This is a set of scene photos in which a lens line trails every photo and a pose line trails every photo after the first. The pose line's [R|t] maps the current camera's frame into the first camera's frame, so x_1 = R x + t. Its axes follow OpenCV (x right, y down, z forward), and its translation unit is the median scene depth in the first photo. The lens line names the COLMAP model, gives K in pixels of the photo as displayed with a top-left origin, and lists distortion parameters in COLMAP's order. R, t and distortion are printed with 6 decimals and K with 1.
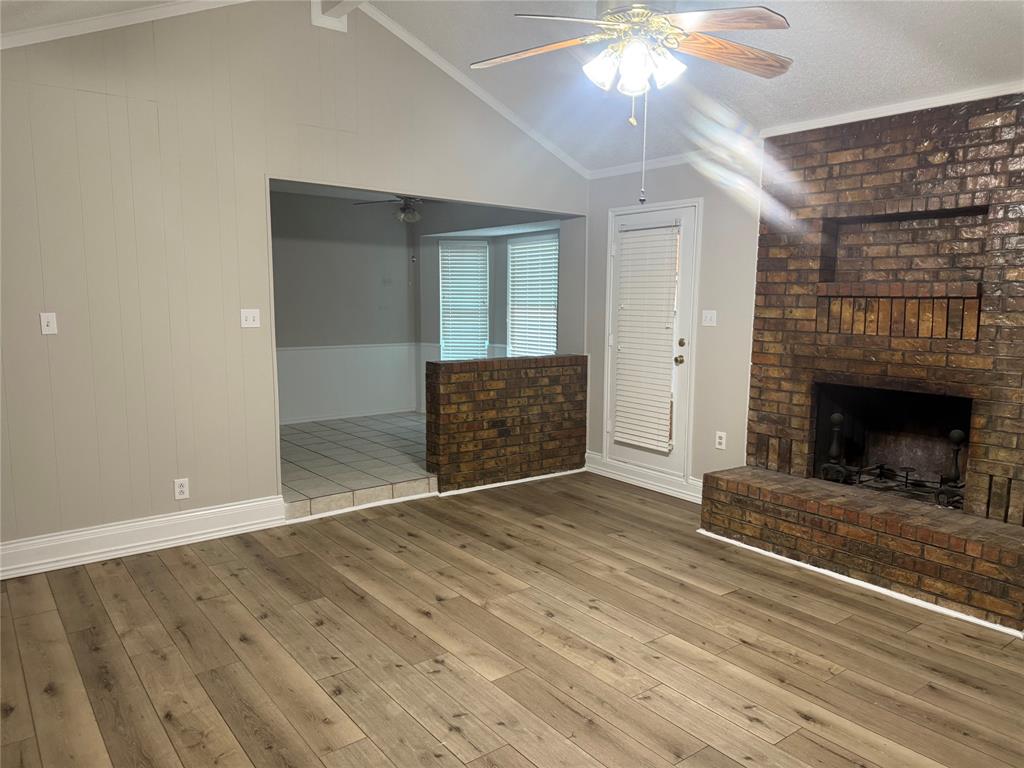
lens RADIAL K [[716.9, 0, 512.0], [0, 716.9, 384.0], [0, 0, 1]] dist [0.094375, -0.135801]
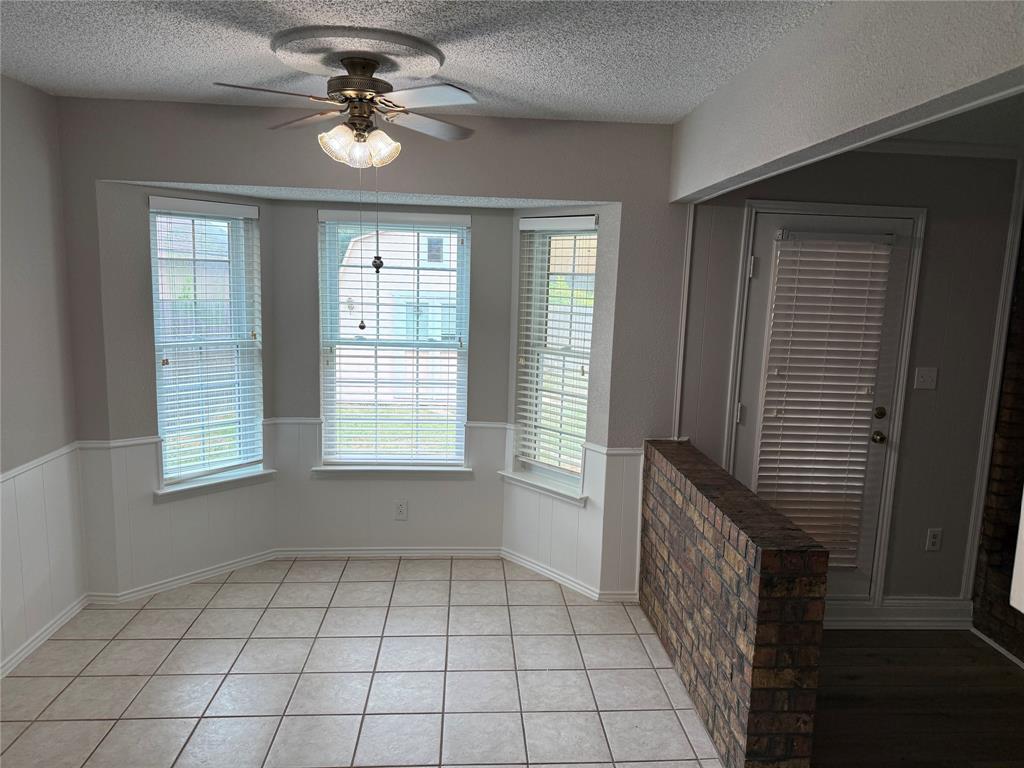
lens RADIAL K [[716.9, 0, 512.0], [0, 716.9, 384.0], [0, 0, 1]] dist [0.094375, -0.135801]
pose [[0.557838, -0.118134, 0.821500, -0.726162], [0.072295, 0.992972, 0.093700, -0.241144], [-0.826795, 0.007121, 0.562458, 1.230667]]
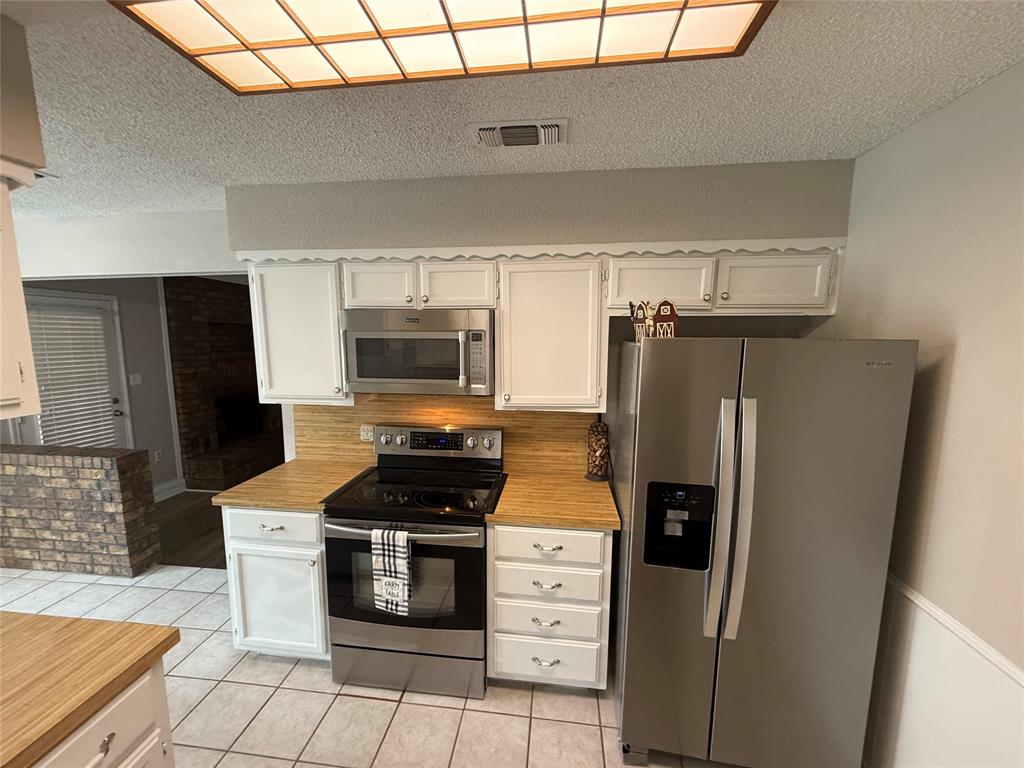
lens RADIAL K [[406.9, 0, 512.0], [0, 406.9, 384.0], [0, 0, 1]] dist [0.001673, -0.000146]
pose [[-0.716273, -0.092551, 0.691655, -1.112019], [0.077315, 0.974538, 0.210470, -0.260281], [-0.693524, 0.204229, -0.690880, 1.376851]]
